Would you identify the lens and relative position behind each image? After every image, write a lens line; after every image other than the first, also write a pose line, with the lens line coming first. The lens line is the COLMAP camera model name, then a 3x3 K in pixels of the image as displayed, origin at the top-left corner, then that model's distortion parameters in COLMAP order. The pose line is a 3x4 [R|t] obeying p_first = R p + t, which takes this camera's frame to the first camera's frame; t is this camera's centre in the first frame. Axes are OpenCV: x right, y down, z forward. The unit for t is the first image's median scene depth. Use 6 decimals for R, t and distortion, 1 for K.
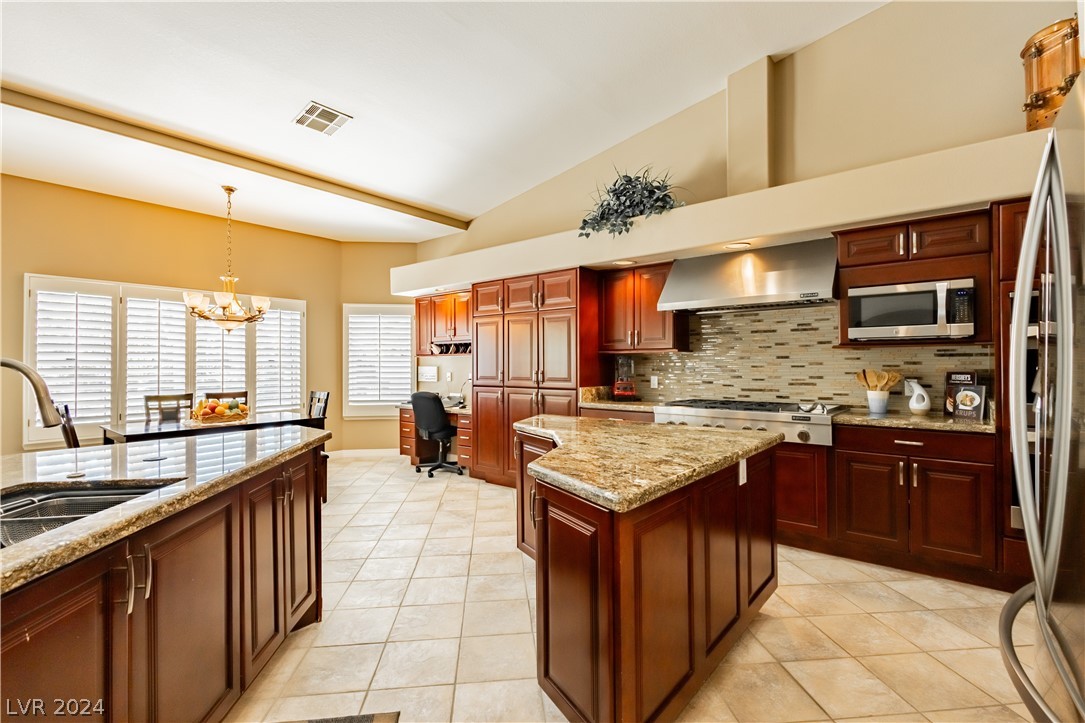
lens RADIAL K [[499.7, 0, 542.5], [0, 499.7, 361.5], [0, 0, 1]] dist [0.002704, 0.000242]
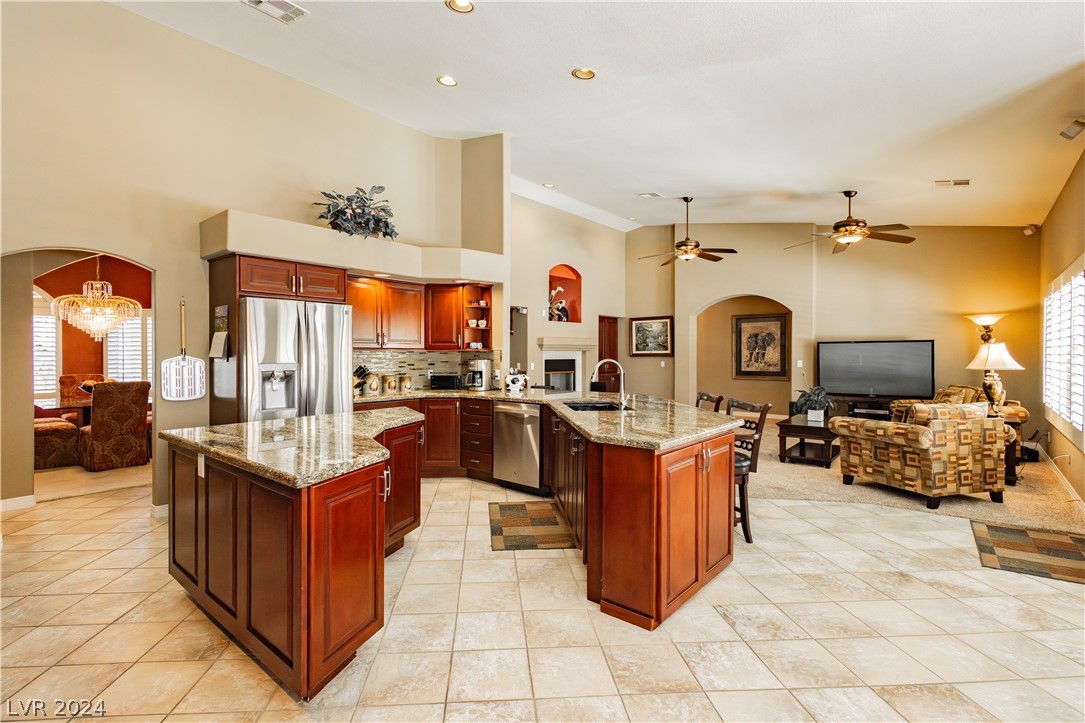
lens RADIAL K [[510.7, 0, 520.0], [0, 510.7, 356.1], [0, 0, 1]] dist [0.007550, -0.000588]
pose [[-0.999322, 0.005117, 0.036474, -0.209748], [0.005145, 0.999987, 0.000679, -0.009593], [-0.036470, 0.000867, -0.999334, 1.315281]]
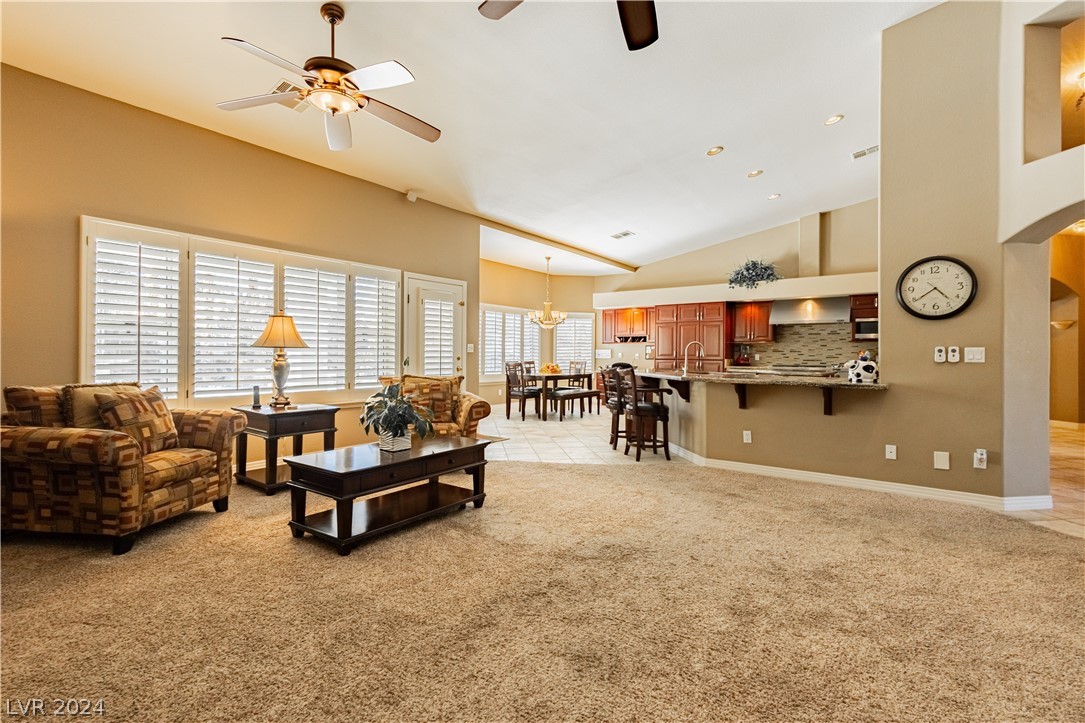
lens RADIAL K [[494.2, 0, 544.0], [0, 494.2, 355.3], [0, 0, 1]] dist [0.000731, 0.000038]
pose [[0.998643, 0.011482, 0.050789, -0.873092], [-0.011862, 0.999904, 0.007191, 0.033217], [-0.050701, -0.007784, 0.998684, -1.138970]]
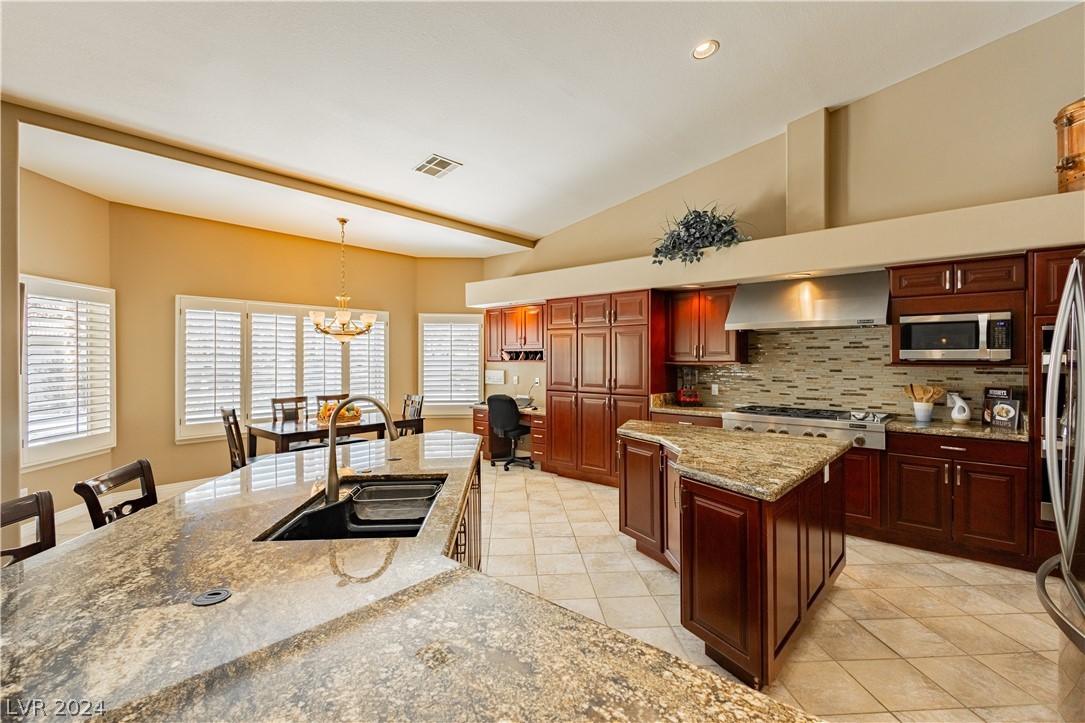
lens RADIAL K [[496.2, 0, 539.3], [0, 496.2, 359.4], [0, 0, 1]] dist [0.002796, -0.000590]
pose [[0.999386, 0.003104, -0.034901, -0.156163], [-0.002768, 0.999950, 0.009647, -0.042644], [0.034929, -0.009545, 0.999344, -0.158930]]
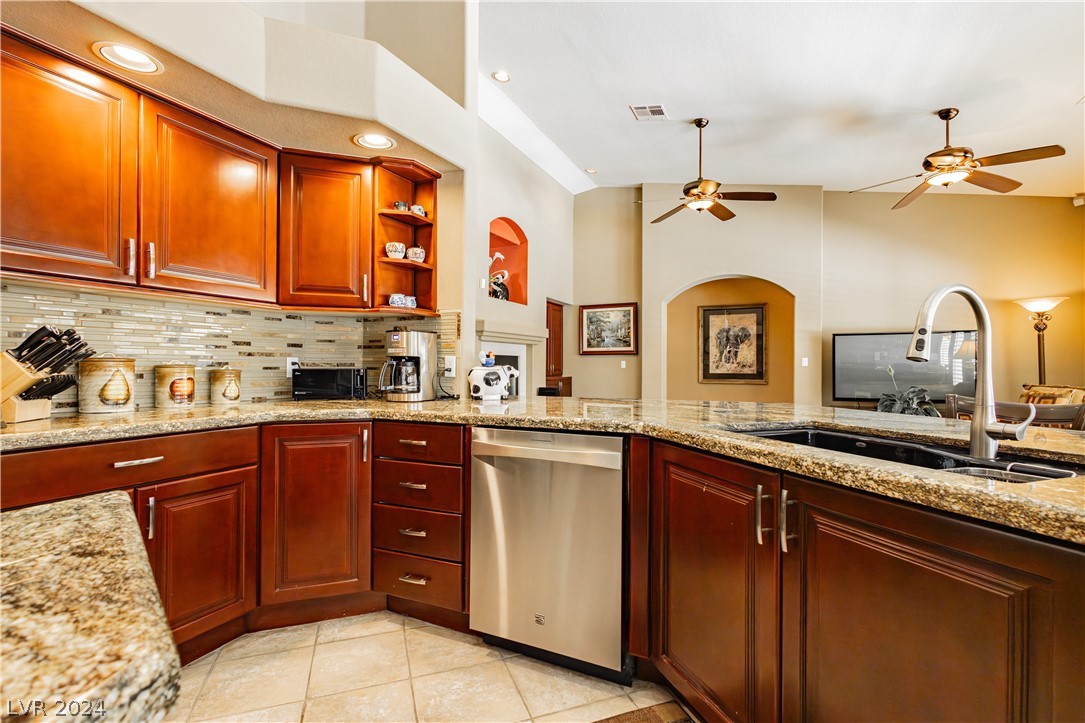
lens RADIAL K [[499.7, 0, 542.5], [0, 499.7, 361.5], [0, 0, 1]] dist [0.002704, 0.000242]
pose [[-0.970531, -0.001157, -0.240974, -0.050856], [0.001370, 0.999946, -0.010319, 0.044841], [0.240973, -0.010345, -0.970477, 0.533200]]
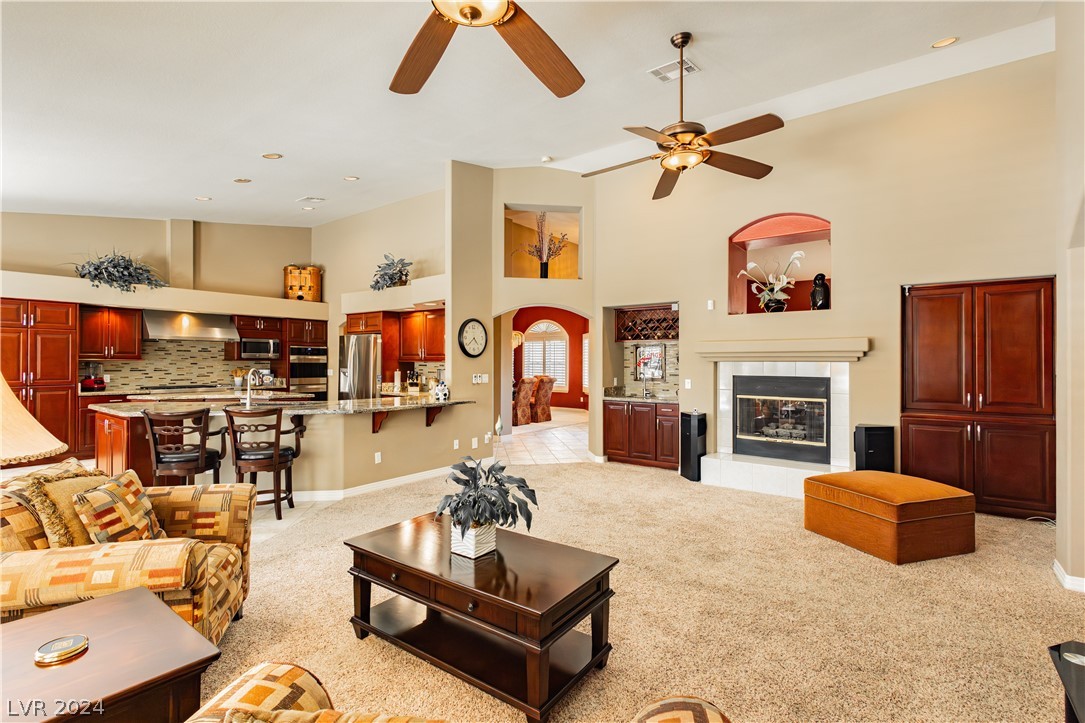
lens RADIAL K [[499.7, 0, 542.5], [0, 499.7, 361.5], [0, 0, 1]] dist [0.002704, 0.000242]
pose [[-0.046537, 0.004147, 0.998908, -1.657729], [-0.008703, 0.999952, -0.004556, -0.020395], [-0.998879, -0.008905, -0.046499, -0.359415]]
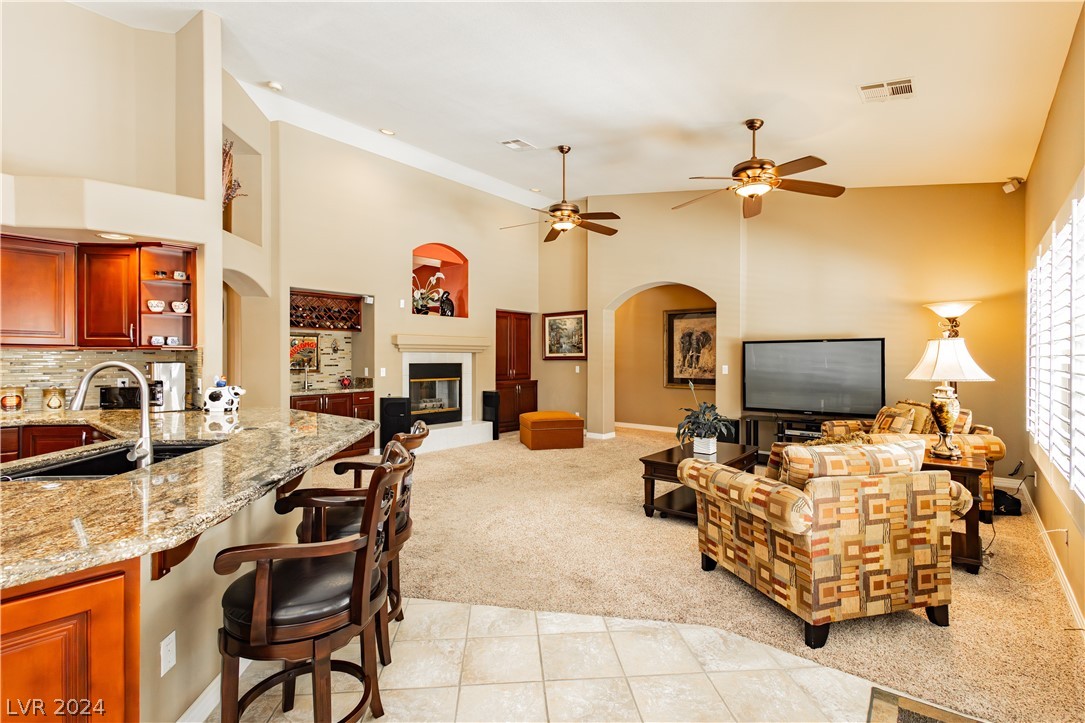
lens RADIAL K [[498.8, 0, 543.9], [0, 498.8, 359.4], [0, 0, 1]] dist [0.003529, 0.000116]
pose [[-0.999775, 0.002286, 0.021103, -0.748178], [0.002249, 0.999996, -0.001770, -0.002152], [-0.021107, -0.001722, -0.999776, 0.767456]]
